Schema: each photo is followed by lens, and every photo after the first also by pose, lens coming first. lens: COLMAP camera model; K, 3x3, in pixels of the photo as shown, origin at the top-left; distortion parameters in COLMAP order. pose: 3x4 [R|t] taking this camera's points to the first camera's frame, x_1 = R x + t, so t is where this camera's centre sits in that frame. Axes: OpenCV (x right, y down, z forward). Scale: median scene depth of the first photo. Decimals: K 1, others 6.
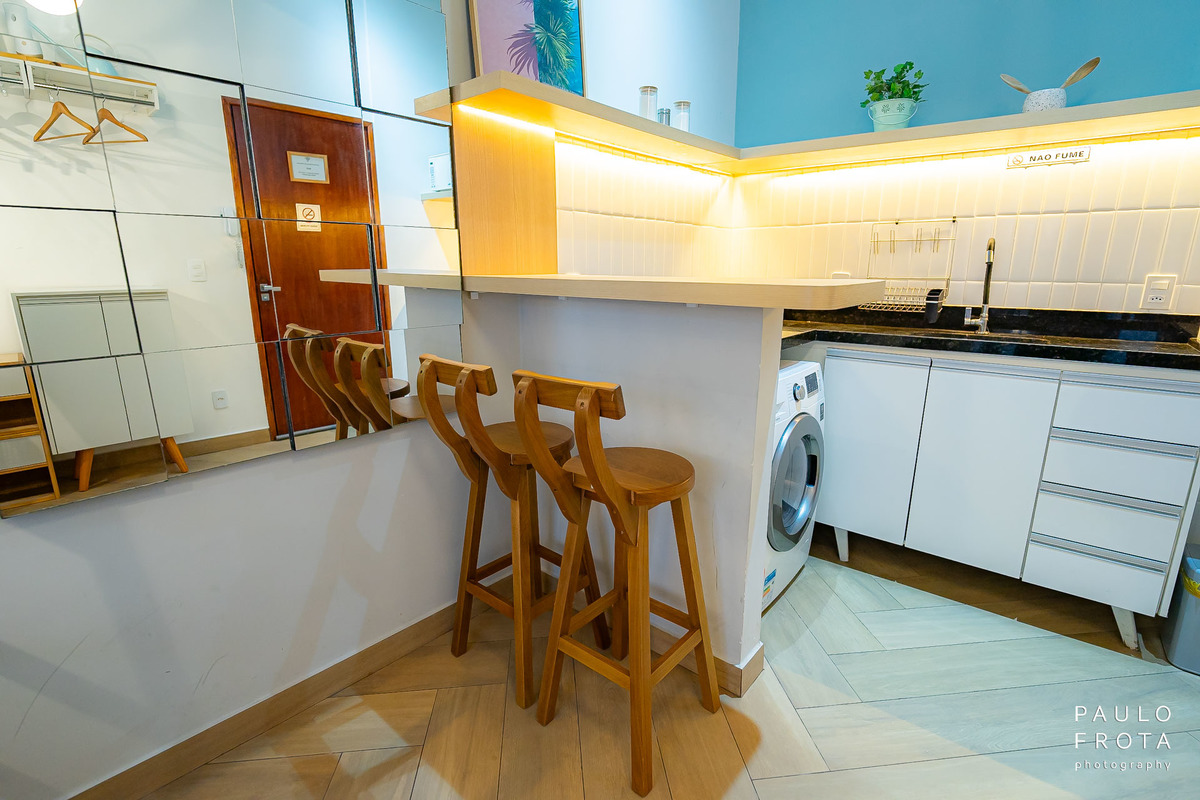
lens RADIAL K [[557.6, 0, 611.1], [0, 557.6, 400.7], [0, 0, 1]] dist [0.003817, -0.006159]
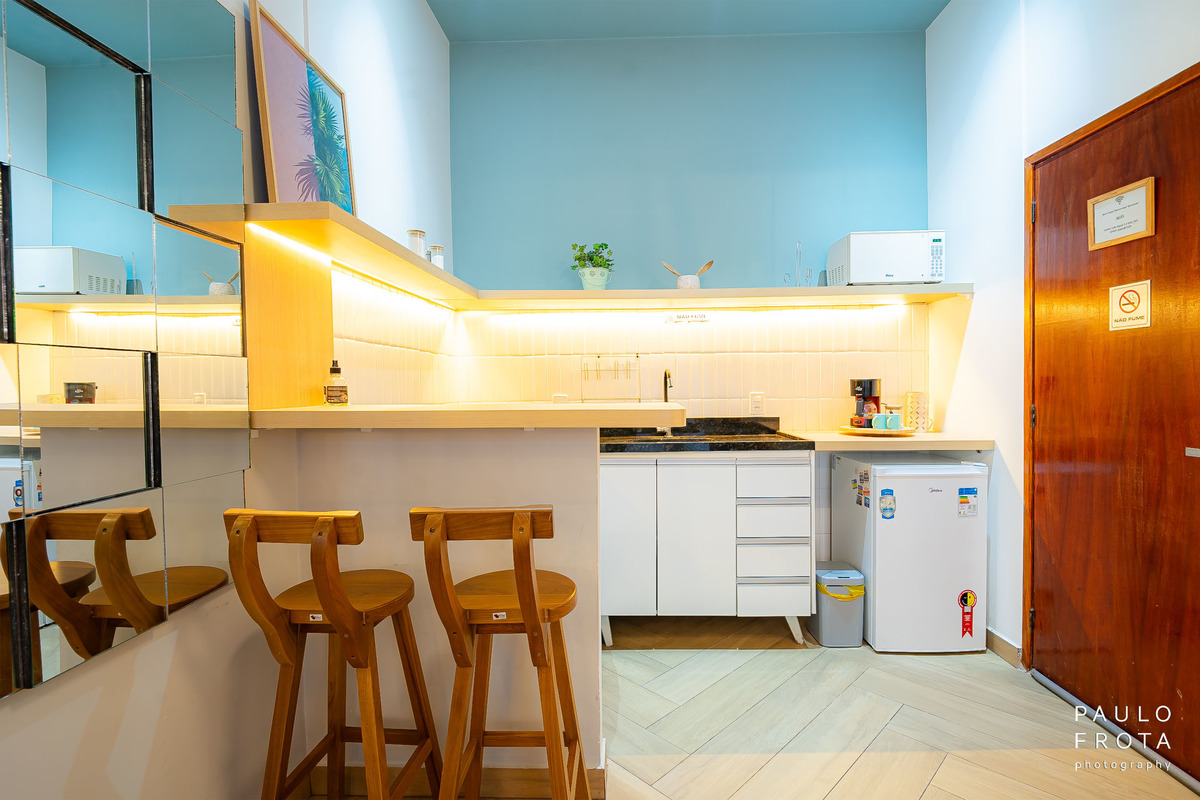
lens RADIAL K [[557.6, 0, 611.1], [0, 557.6, 400.7], [0, 0, 1]] dist [0.003817, -0.006159]
pose [[0.789126, -0.027647, 0.613609, -0.303747], [0.155162, 0.975560, -0.155588, -0.021974], [-0.594311, 0.217988, 0.774129, 0.025474]]
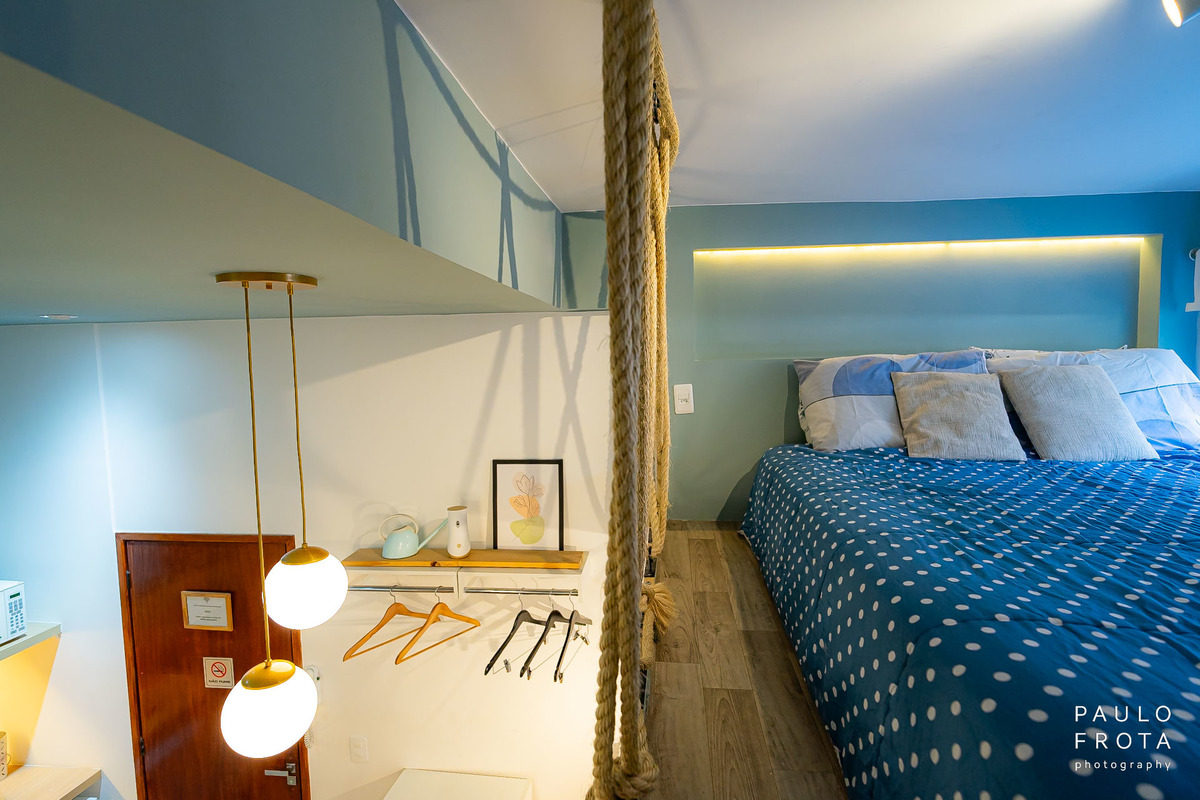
lens RADIAL K [[572.1, 0, 609.2], [0, 572.1, 402.3], [0, 0, 1]] dist [0.001323, -0.001260]
pose [[-0.547137, -0.049706, 0.835566, -0.664570], [0.209250, 0.958418, 0.194033, -0.886234], [-0.810466, 0.281005, -0.513985, -0.037982]]
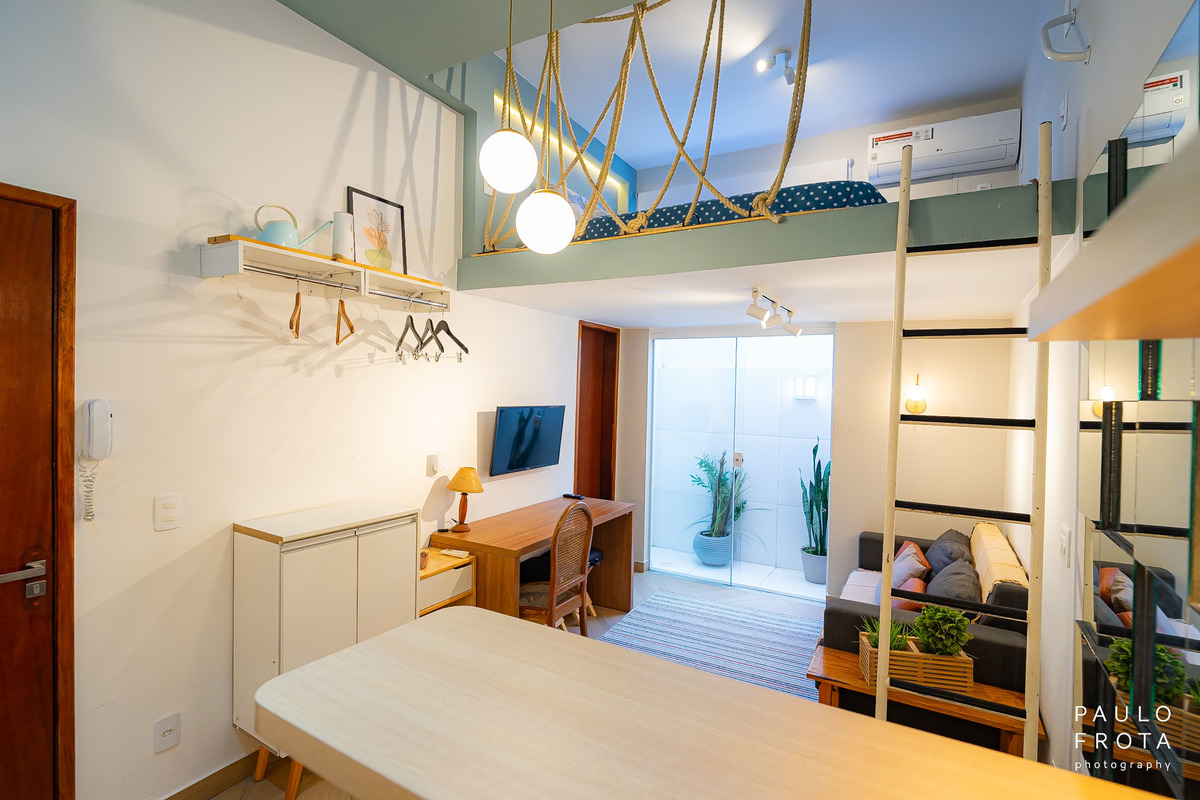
lens RADIAL K [[557.3, 0, 610.2], [0, 557.3, 400.1], [0, 0, 1]] dist [0.002423, -0.004030]
pose [[-0.984693, -0.016878, -0.173476, 0.151676], [-0.060069, 0.967186, 0.246867, -0.446063], [0.163617, 0.253509, -0.953395, 1.014473]]
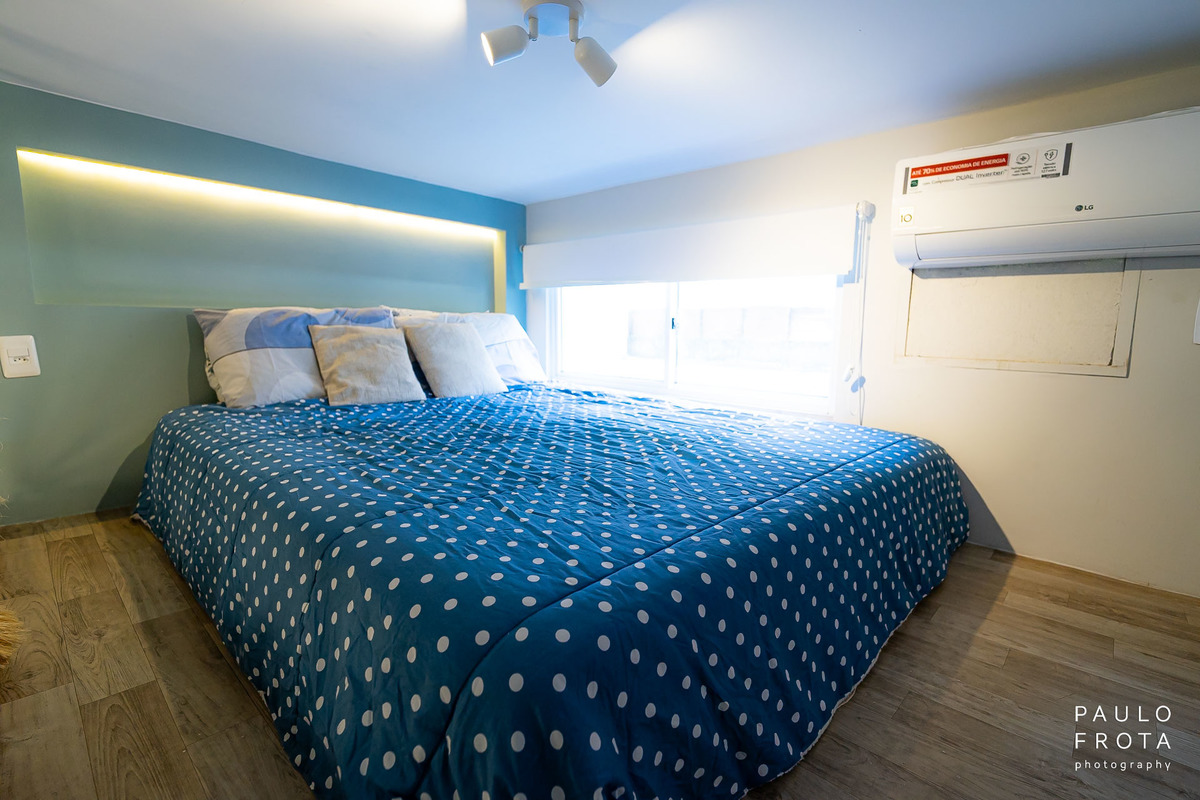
lens RADIAL K [[559.8, 0, 614.2], [0, 559.8, 399.1], [0, 0, 1]] dist [-0.002698, -0.000773]
pose [[-0.998243, -0.025056, 0.053691, -0.696622], [-0.004243, 0.934083, 0.357031, -0.872587], [-0.059097, 0.356176, -0.932548, -0.025092]]
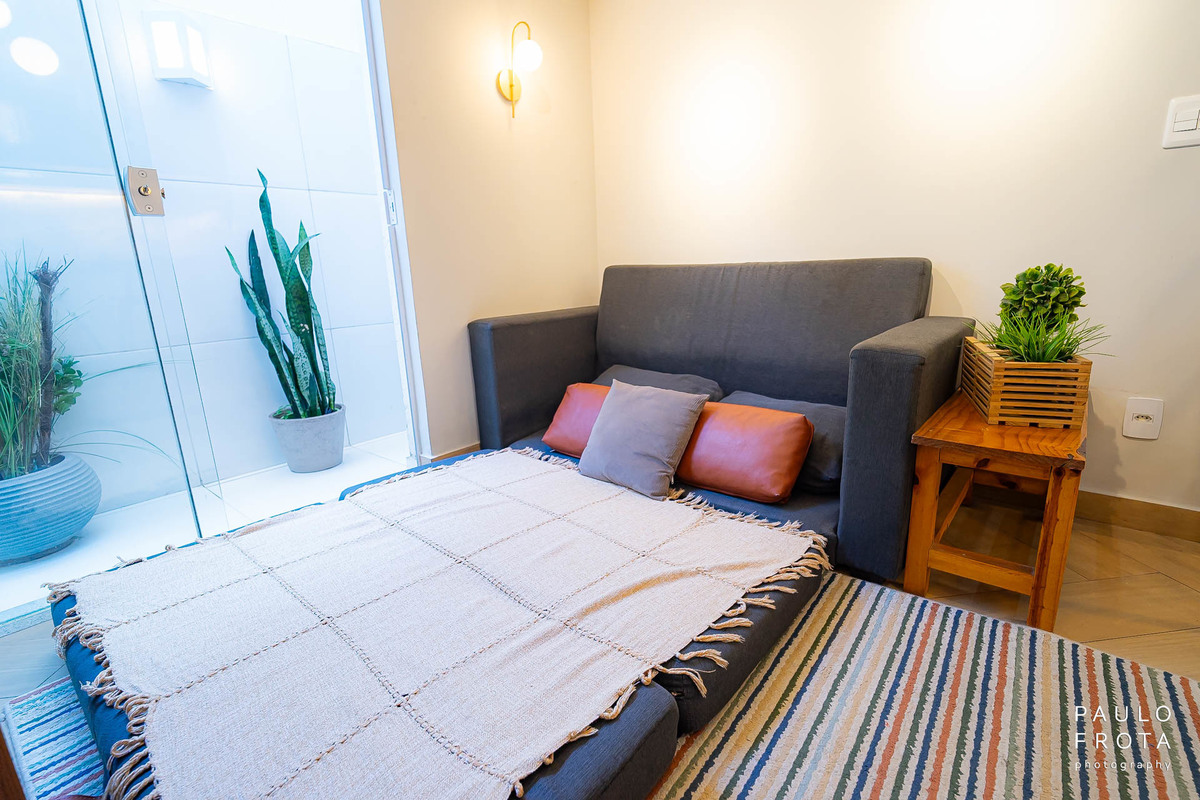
lens RADIAL K [[557.6, 0, 611.1], [0, 557.6, 400.7], [0, 0, 1]] dist [0.003817, -0.006159]
pose [[0.007166, 0.232126, -0.972659, 0.029775], [-0.196809, 0.953987, 0.226220, 0.297234], [0.980416, 0.189807, 0.052521, -0.387632]]
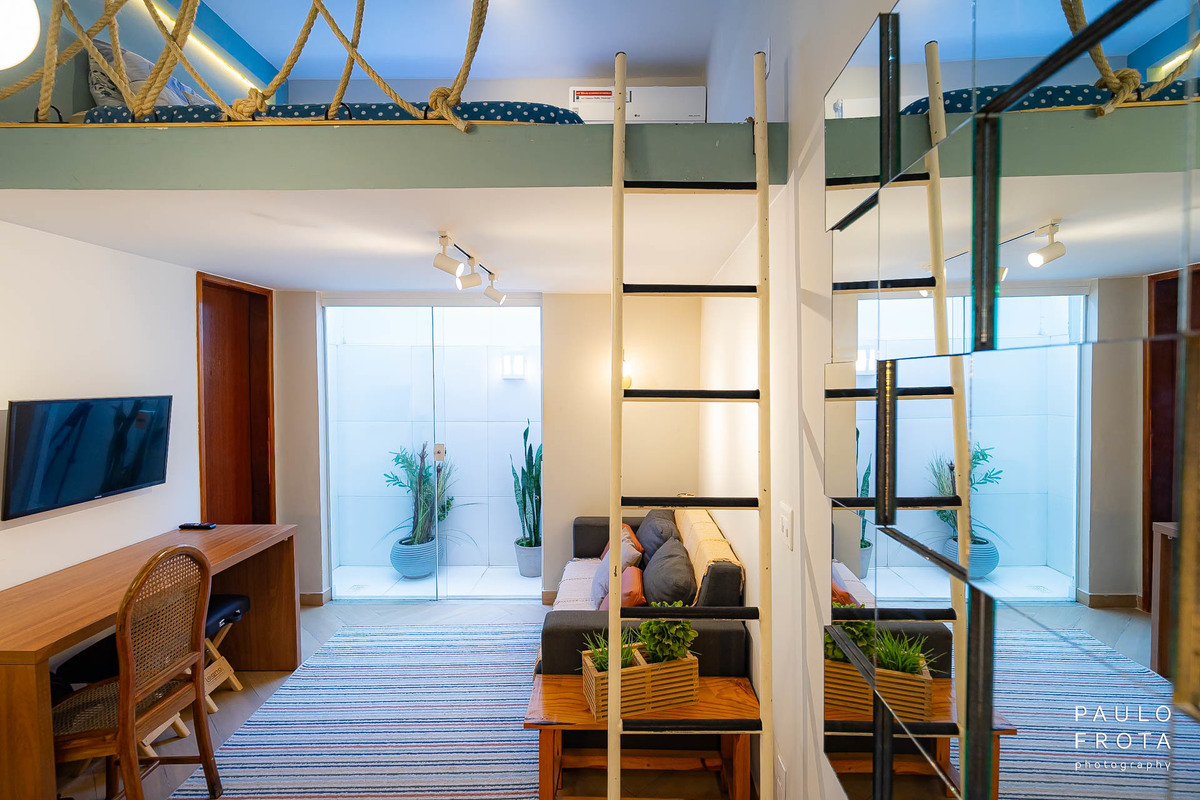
lens RADIAL K [[557.3, 0, 610.2], [0, 557.3, 400.1], [0, 0, 1]] dist [0.002423, -0.004030]
pose [[-0.778759, 0.027634, -0.626715, -0.018379], [-0.144603, 0.964218, 0.222200, -0.365880], [0.610430, 0.263665, -0.746897, 0.742224]]
